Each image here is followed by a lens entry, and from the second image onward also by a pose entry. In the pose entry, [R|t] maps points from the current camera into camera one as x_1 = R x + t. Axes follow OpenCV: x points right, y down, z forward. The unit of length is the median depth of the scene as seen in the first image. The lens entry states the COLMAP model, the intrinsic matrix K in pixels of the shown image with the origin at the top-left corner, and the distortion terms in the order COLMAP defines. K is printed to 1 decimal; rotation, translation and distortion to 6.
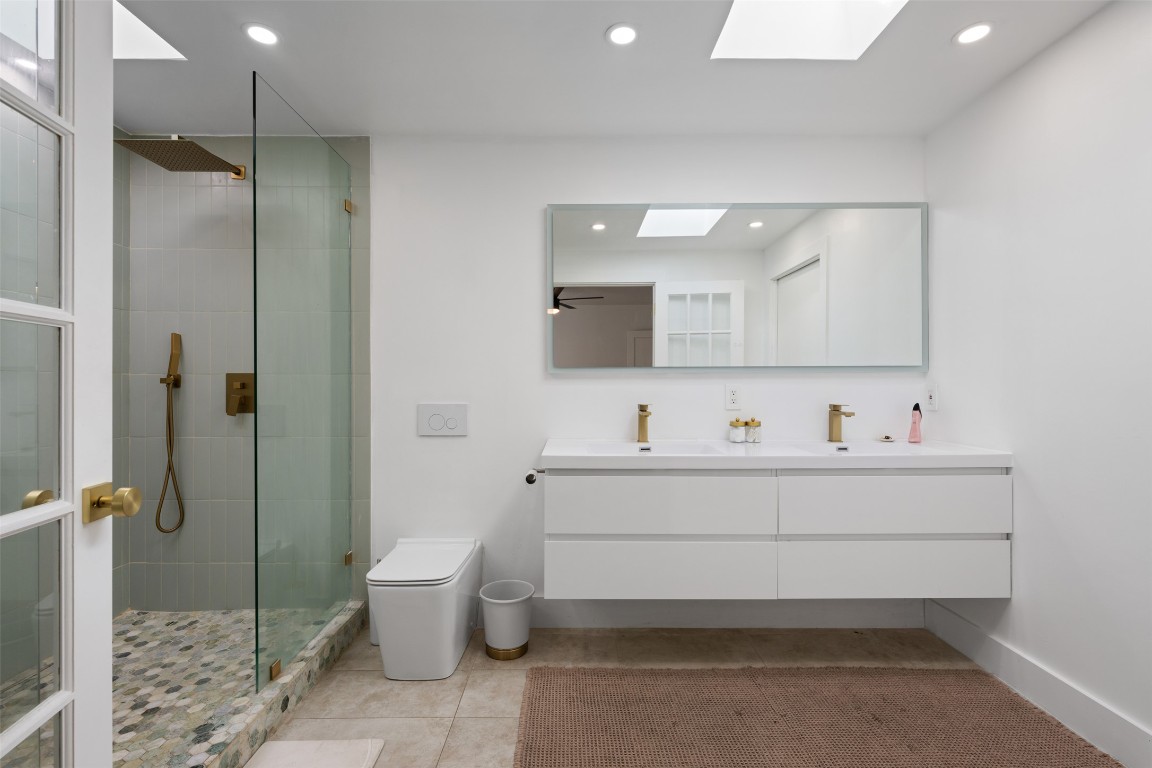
lens RADIAL K [[526.6, 0, 574.5], [0, 526.6, 385.0], [0, 0, 1]] dist [-0.001520, -0.000058]
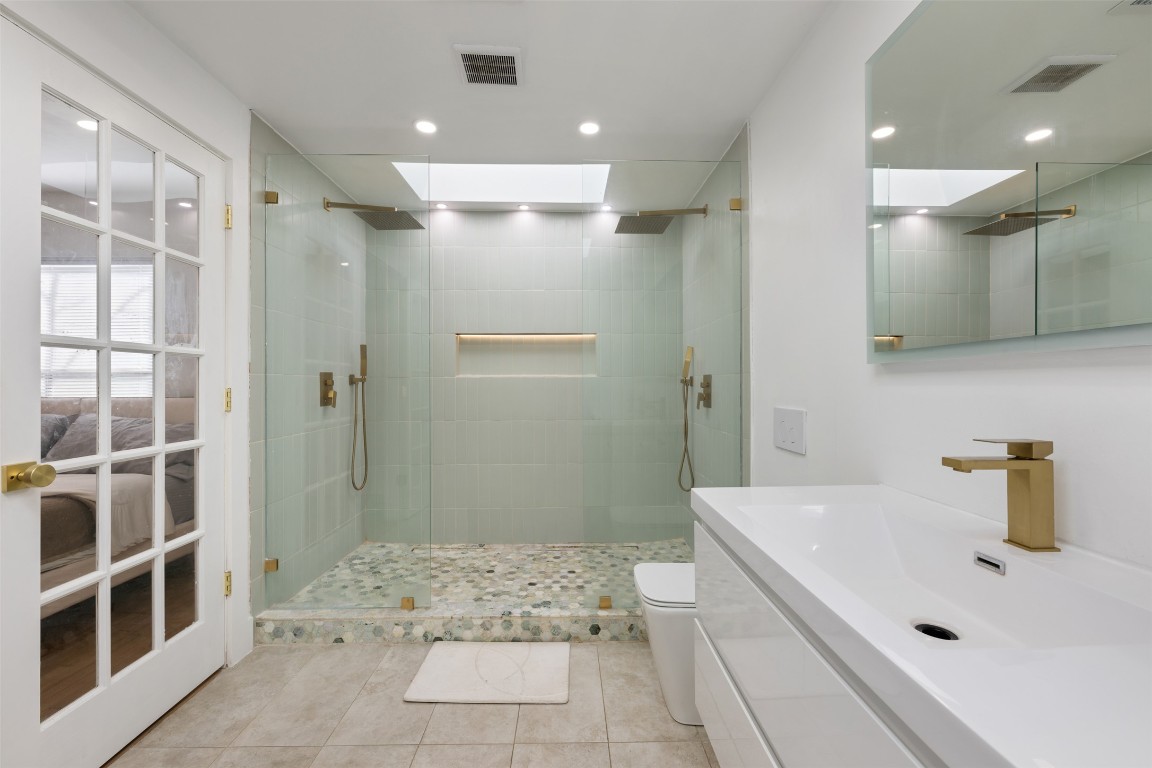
lens RADIAL K [[461.4, 0, 574.5], [0, 461.4, 381.3], [0, 0, 1]] dist [-0.001306, -0.000034]
pose [[0.010338, -0.007887, -0.999915, 0.450653], [-0.001026, 0.999968, -0.007898, 0.002197], [0.999946, 0.001108, 0.010329, 0.715021]]
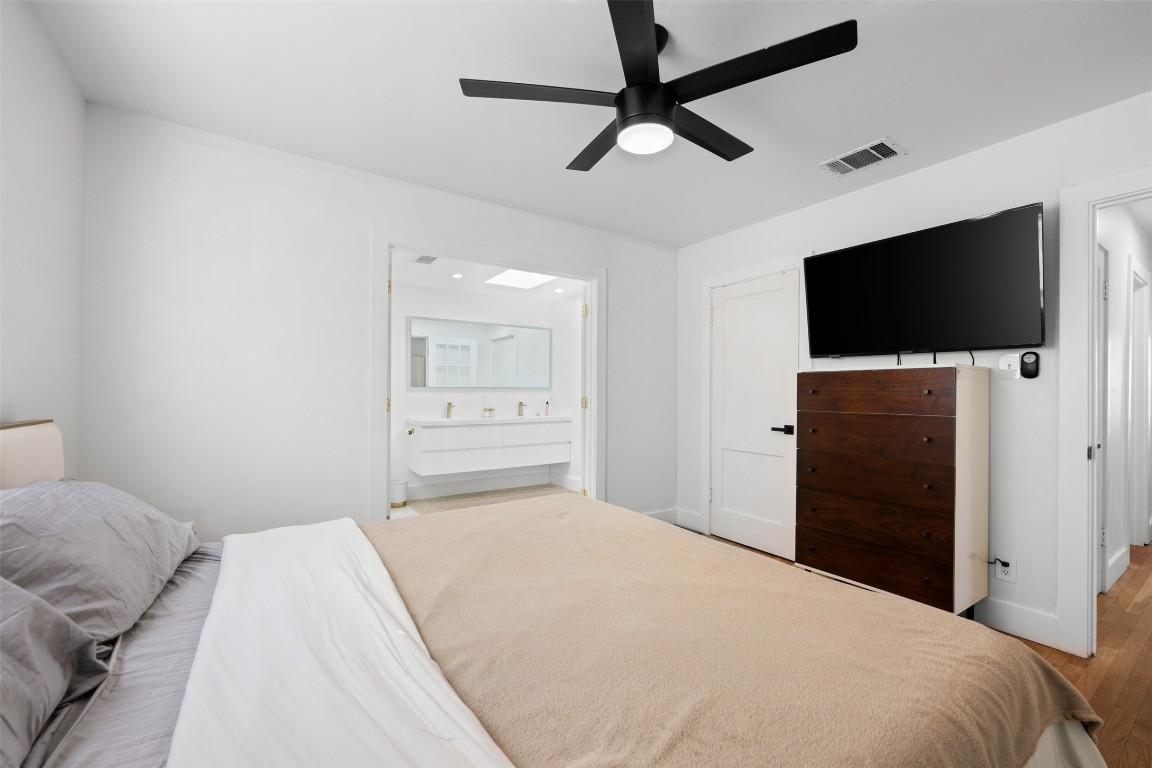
lens RADIAL K [[461.4, 0, 575.6], [0, 461.4, 391.0], [0, 0, 1]] dist [-0.001306, -0.000034]
pose [[0.836541, 0.006755, 0.547863, -0.557336], [-0.002599, 0.999962, -0.008361, 0.000087], [-0.547899, 0.005570, 0.836526, -1.117087]]
